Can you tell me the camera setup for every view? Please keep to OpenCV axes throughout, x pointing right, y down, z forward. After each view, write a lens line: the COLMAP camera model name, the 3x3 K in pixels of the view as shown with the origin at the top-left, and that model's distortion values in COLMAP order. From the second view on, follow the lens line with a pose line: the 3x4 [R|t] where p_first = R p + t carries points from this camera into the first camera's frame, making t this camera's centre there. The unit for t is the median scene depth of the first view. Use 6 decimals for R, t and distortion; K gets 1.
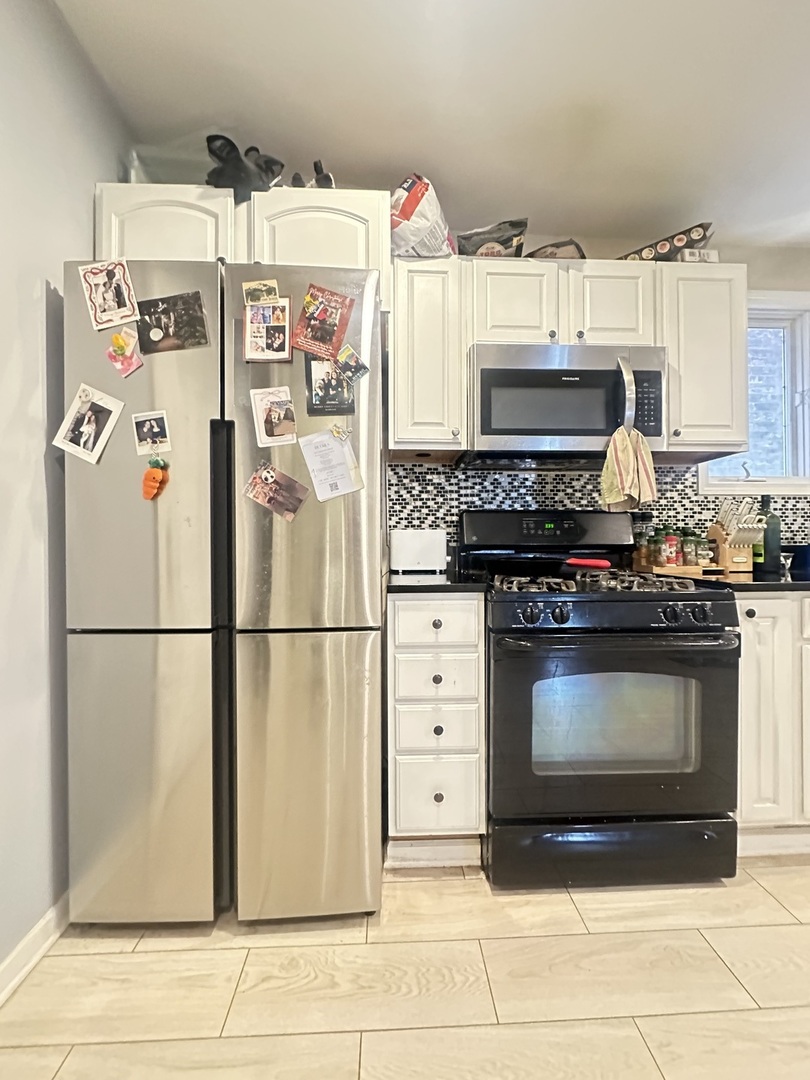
lens RADIAL K [[431.1, 0, 405.0], [0, 431.1, 540.0], [0, 0, 1]] dist [-0.004578, 0.000424]
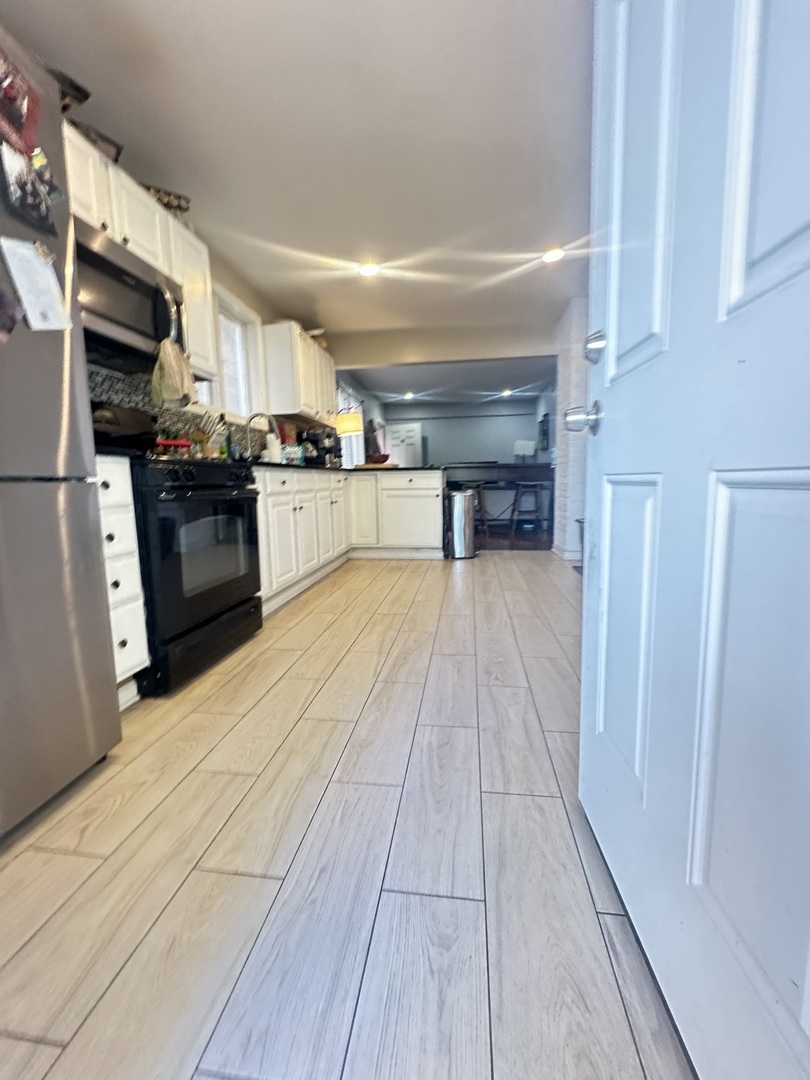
lens RADIAL K [[441.8, 0, 405.0], [0, 441.8, 540.0], [0, 0, 1]] dist [0.000052, 0.000099]
pose [[0.184006, -0.130755, 0.974189, -0.720733], [0.014526, 0.991366, 0.130317, 0.166780], [-0.982818, -0.009828, 0.184317, 0.071723]]
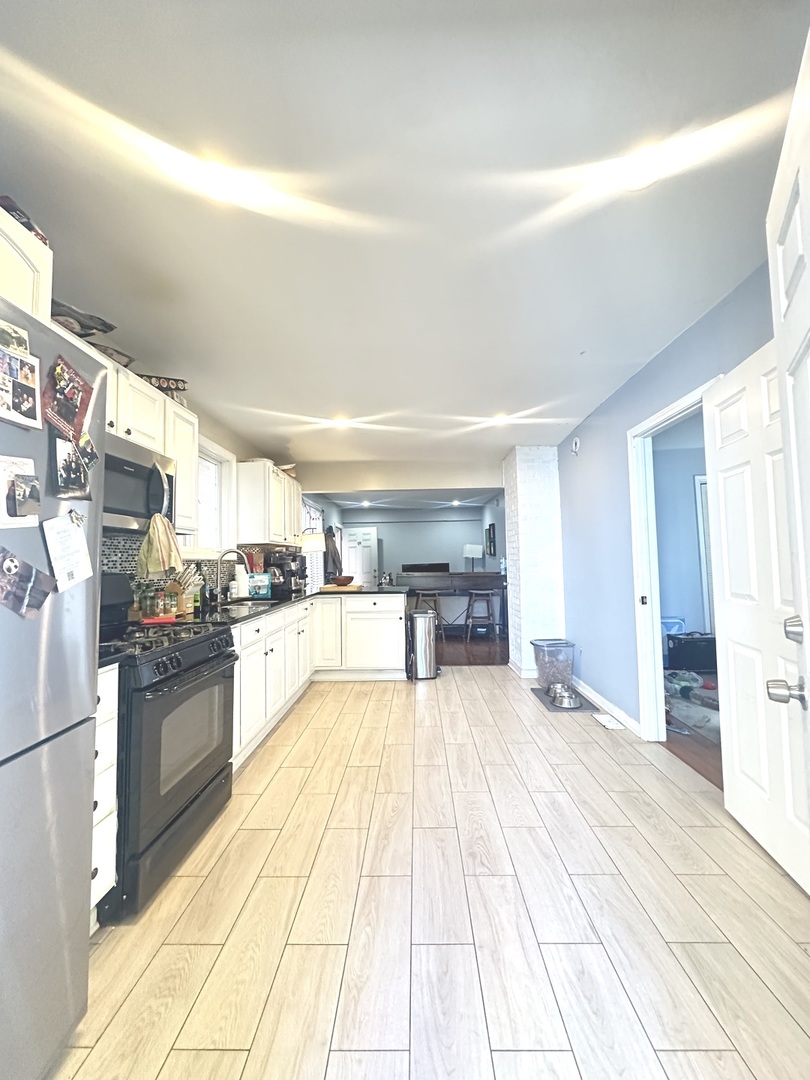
lens RADIAL K [[431.1, 0, 405.0], [0, 431.1, 540.0], [0, 0, 1]] dist [-0.004578, 0.000424]
pose [[0.068947, 0.051669, 0.996281, -0.774612], [0.013392, 0.998520, -0.052712, -0.105031], [-0.997530, 0.016976, 0.068153, 0.155208]]
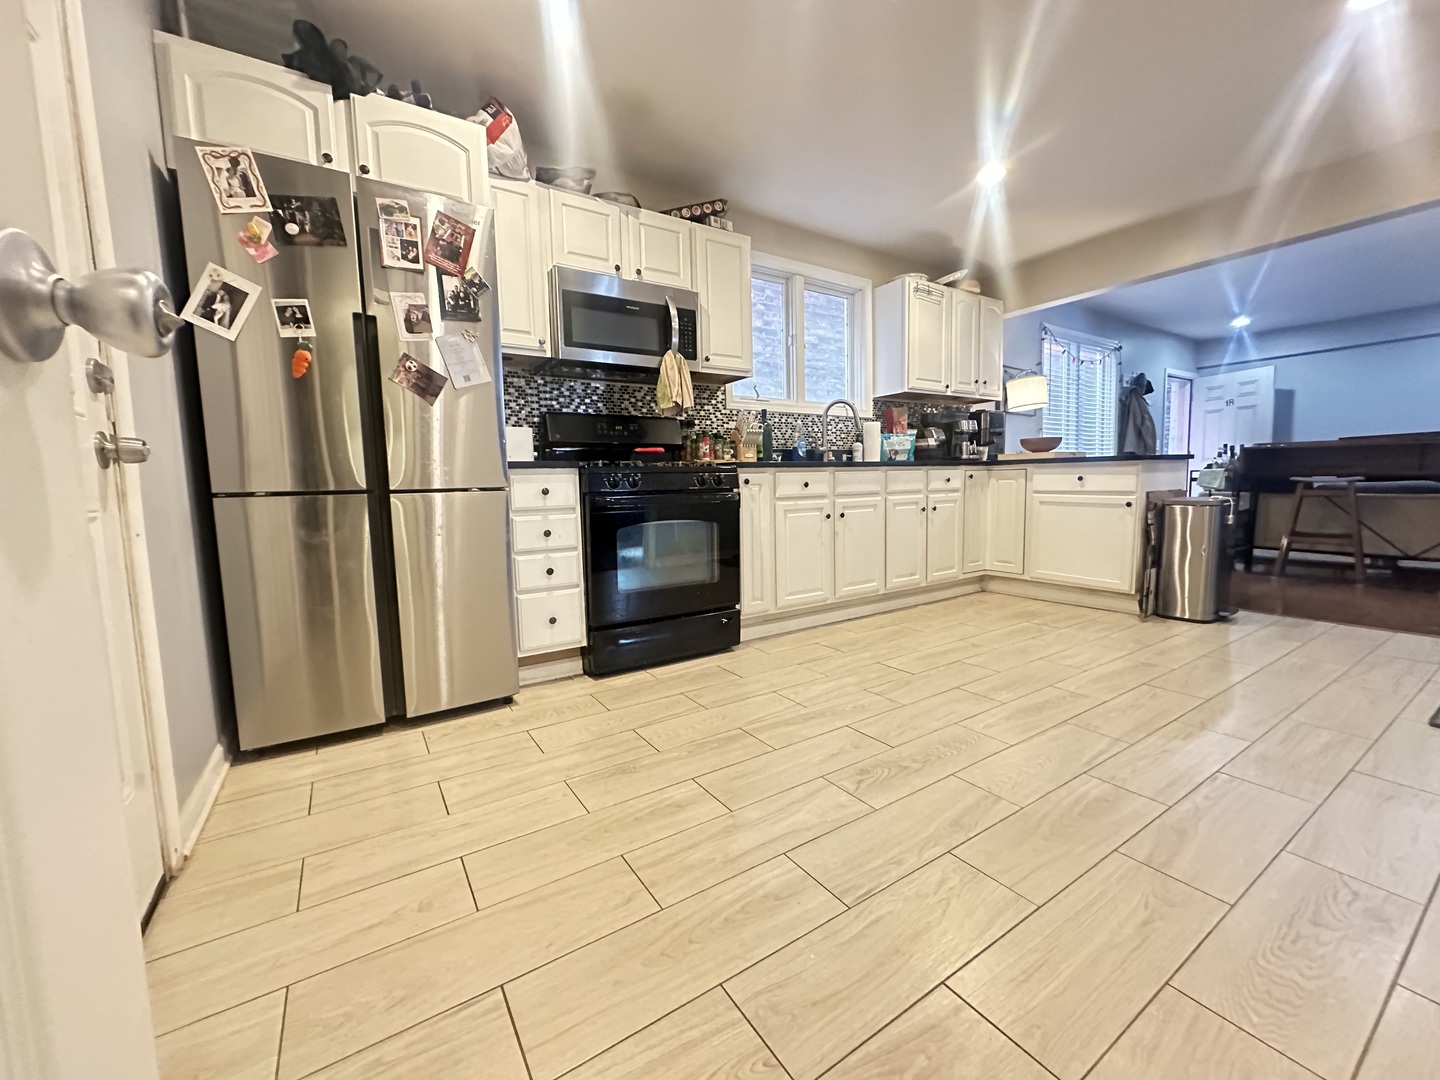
lens RADIAL K [[574.8, 0, 720.0], [0, 574.8, 540.0], [0, 0, 1]] dist [-0.004578, 0.000424]
pose [[0.862899, -0.066023, 0.501044, -0.299167], [0.016654, 0.994606, 0.102379, 0.144139], [-0.505101, -0.079999, 0.859345, -0.667862]]
